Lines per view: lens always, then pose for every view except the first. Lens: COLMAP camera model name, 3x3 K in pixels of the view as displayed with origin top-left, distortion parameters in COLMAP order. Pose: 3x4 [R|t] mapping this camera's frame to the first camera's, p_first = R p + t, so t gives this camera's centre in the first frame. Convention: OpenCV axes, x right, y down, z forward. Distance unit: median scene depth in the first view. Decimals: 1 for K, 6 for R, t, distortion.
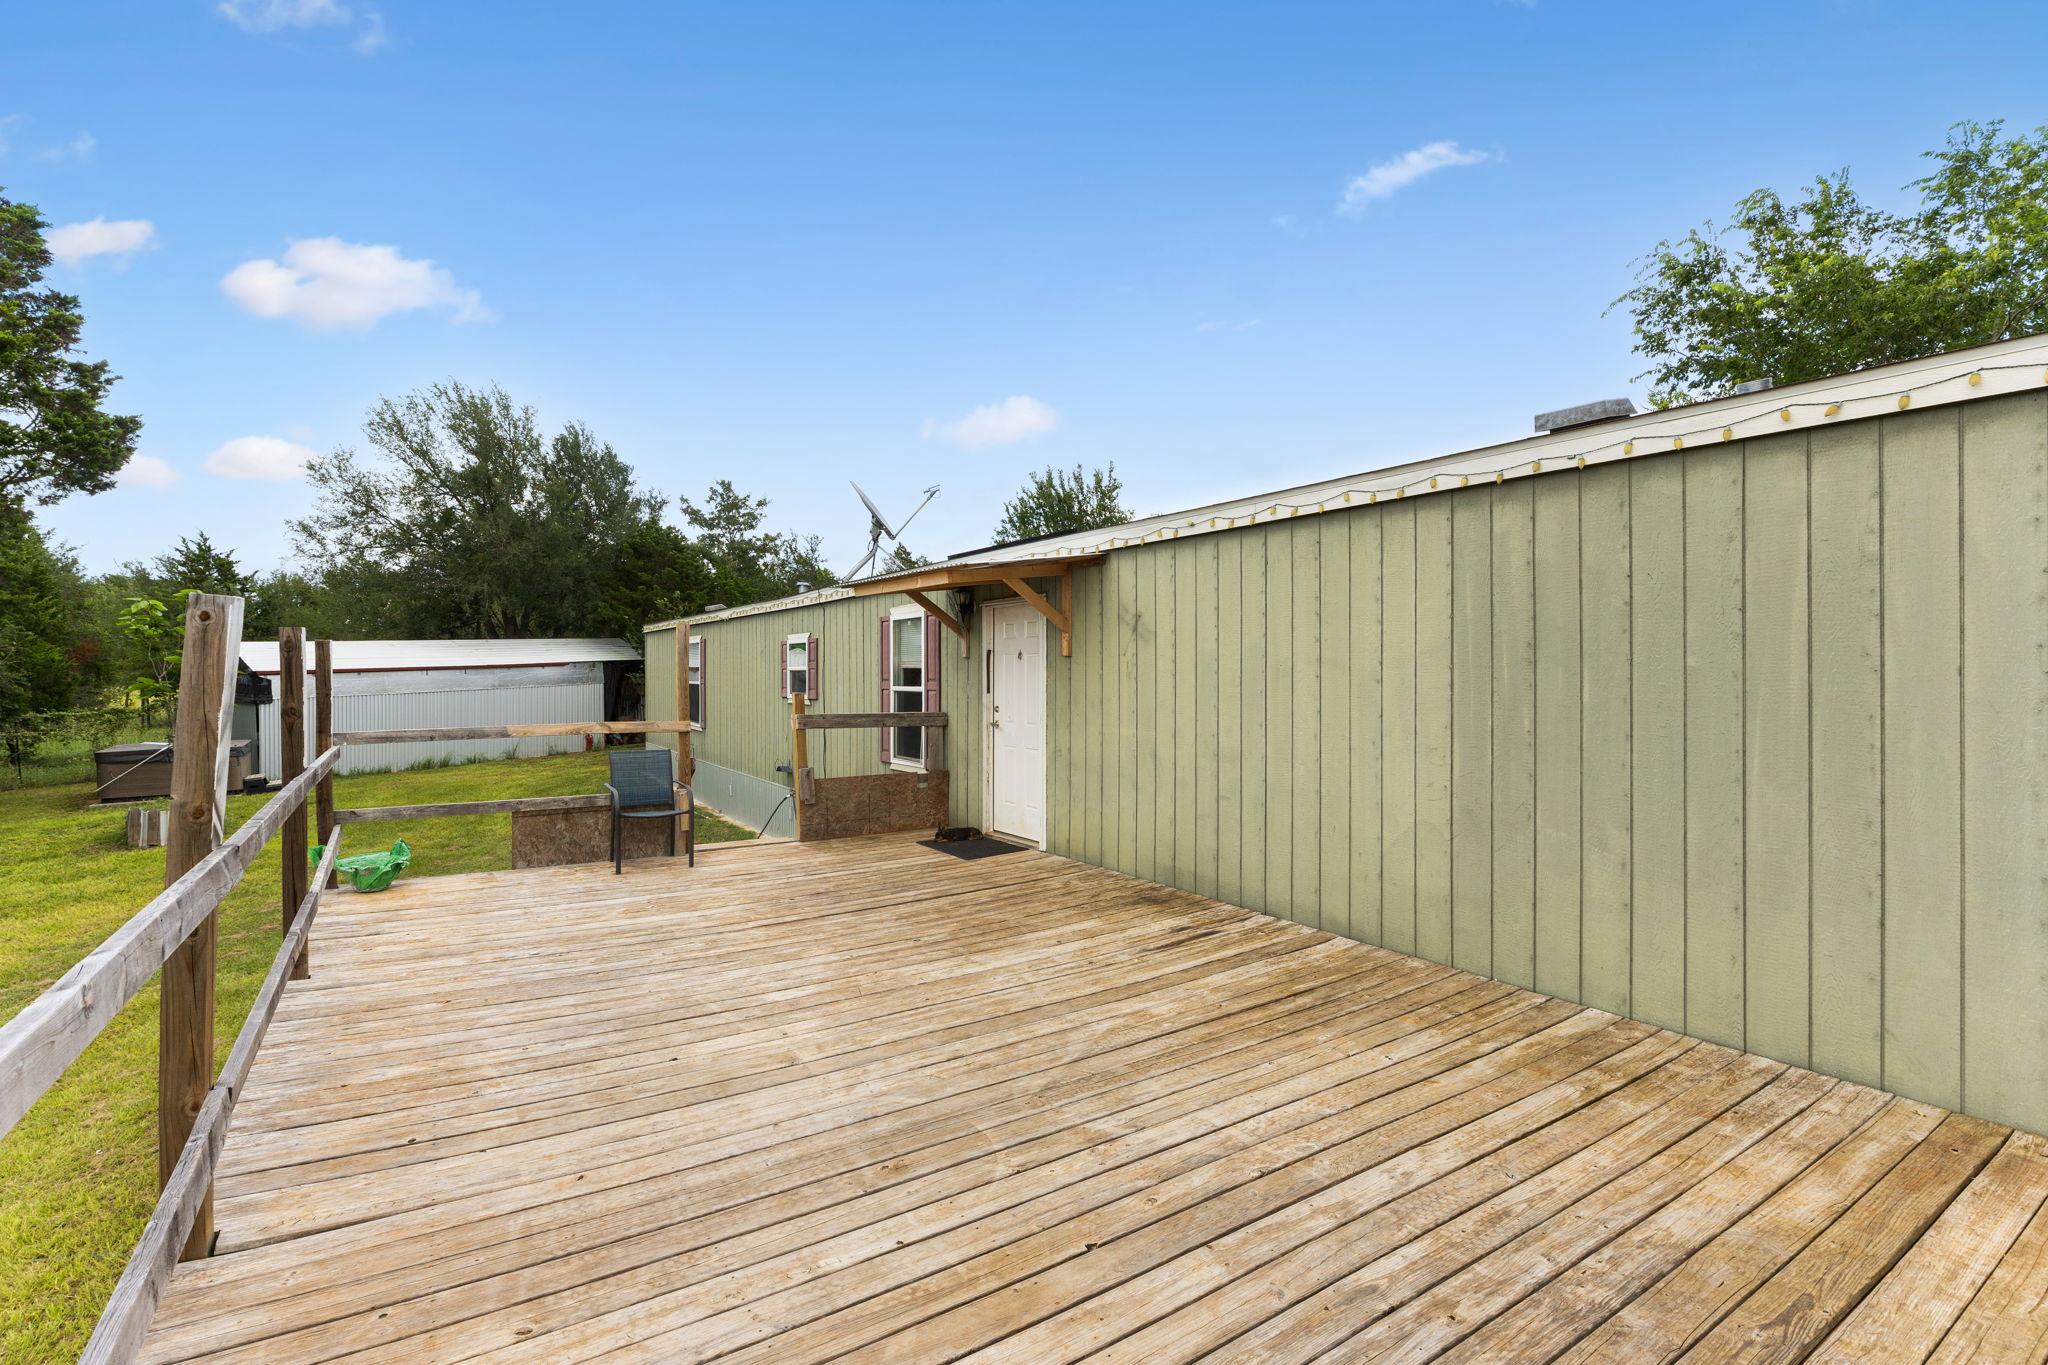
lens RADIAL K [[932.8, 0, 1019.2], [0, 932.8, 680.3], [0, 0, 1]] dist [0.002933, -0.001438]
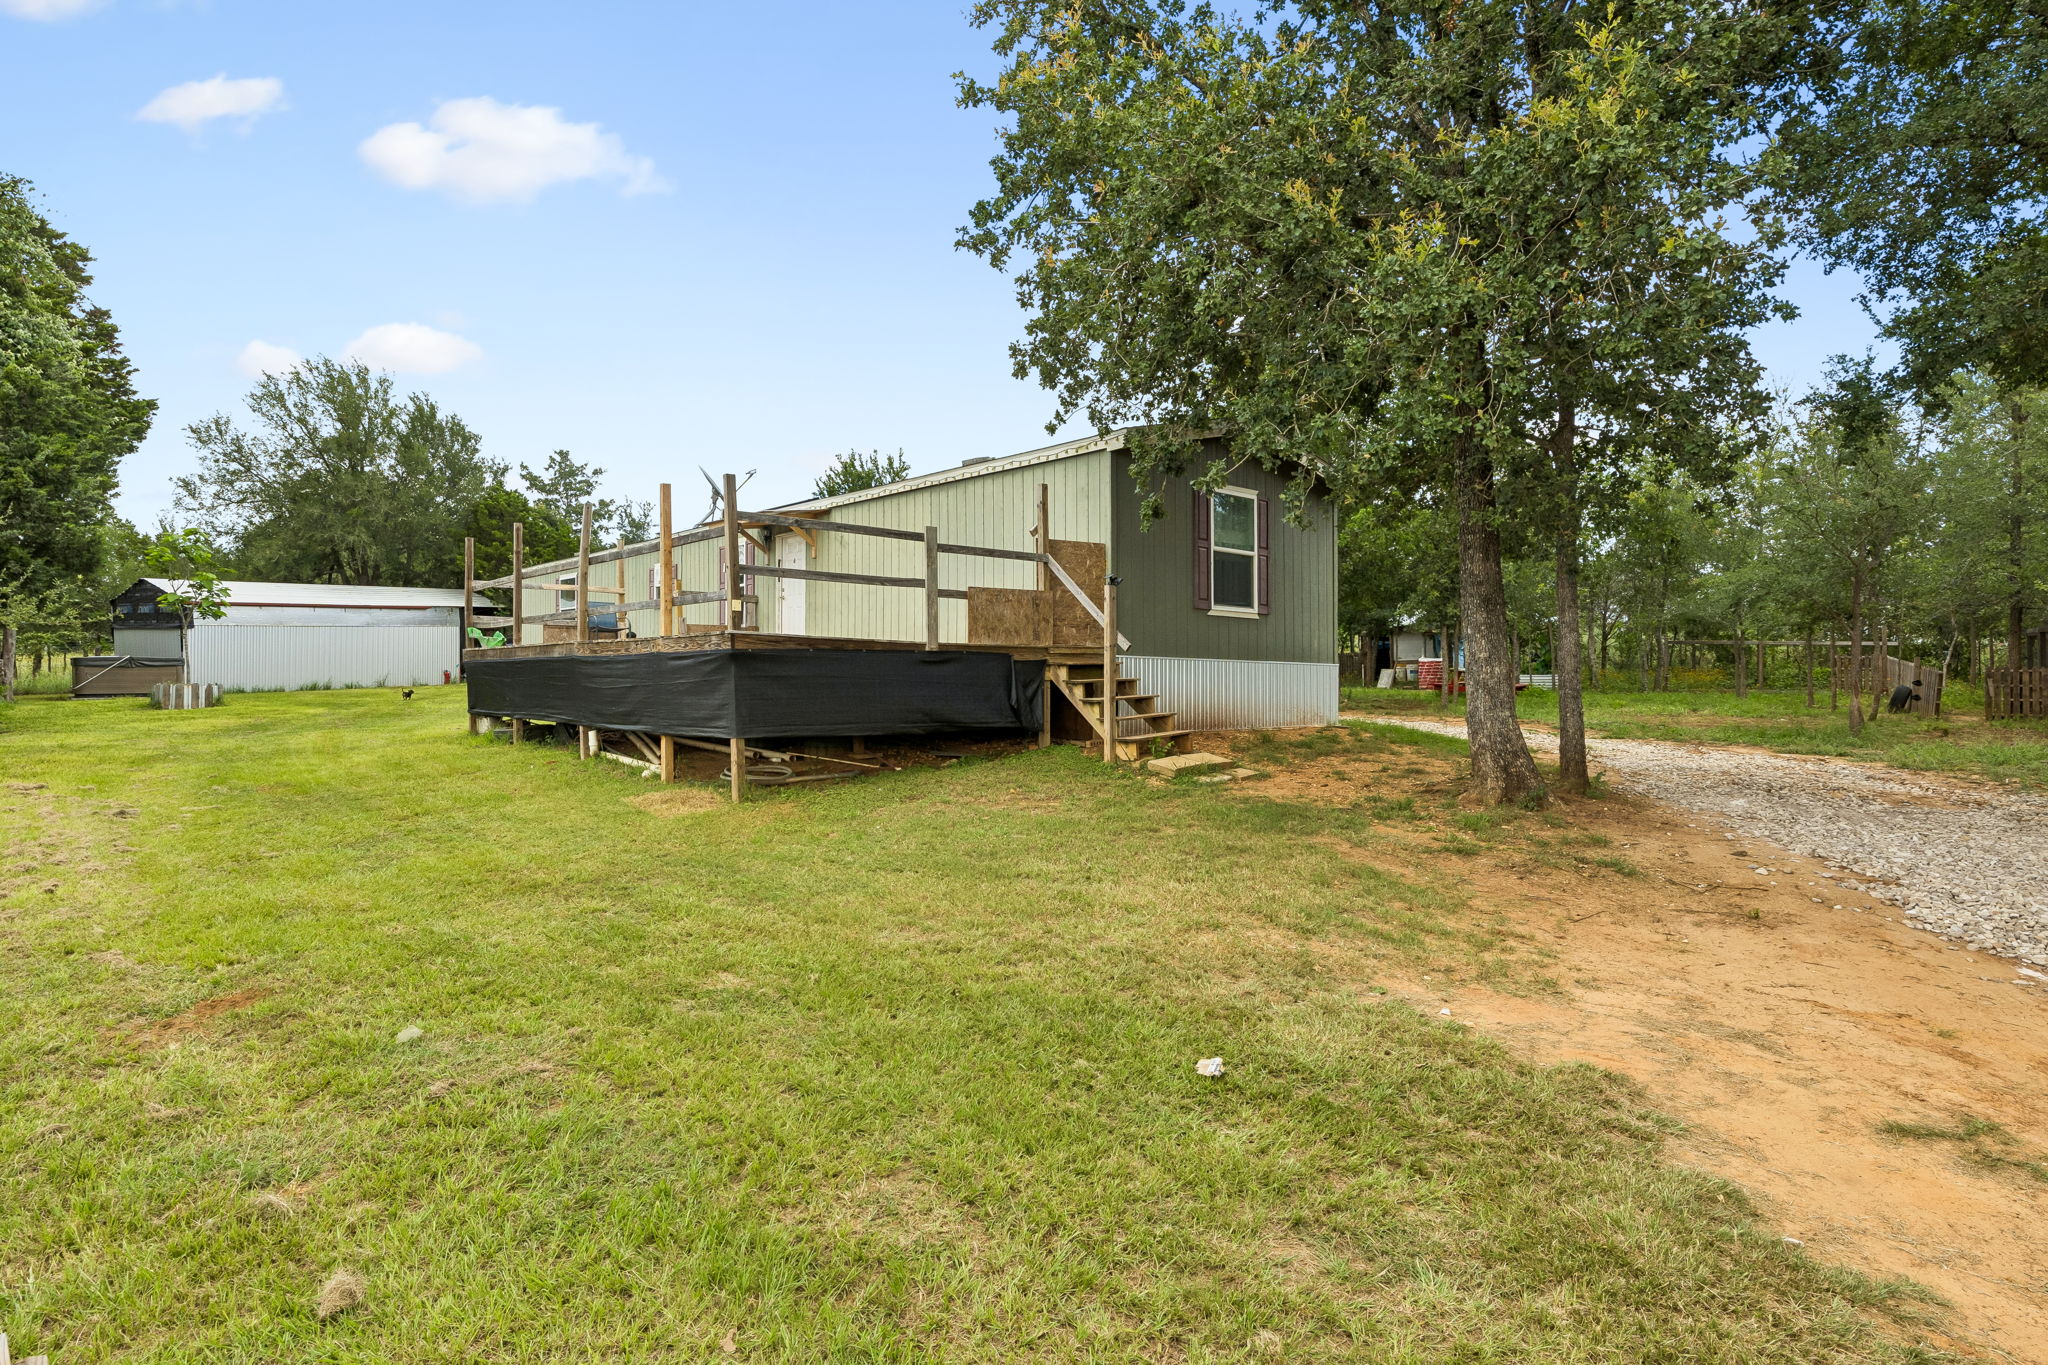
lens RADIAL K [[1037.3, 0, 1005.8], [0, 1037.3, 690.4], [0, 0, 1]] dist [0.012985, -0.003107]
pose [[0.990552, -0.001537, 0.137129, 0.043151], [-0.000588, 0.999880, 0.015451, 0.062189], [-0.137136, -0.015386, 0.990433, -0.362647]]
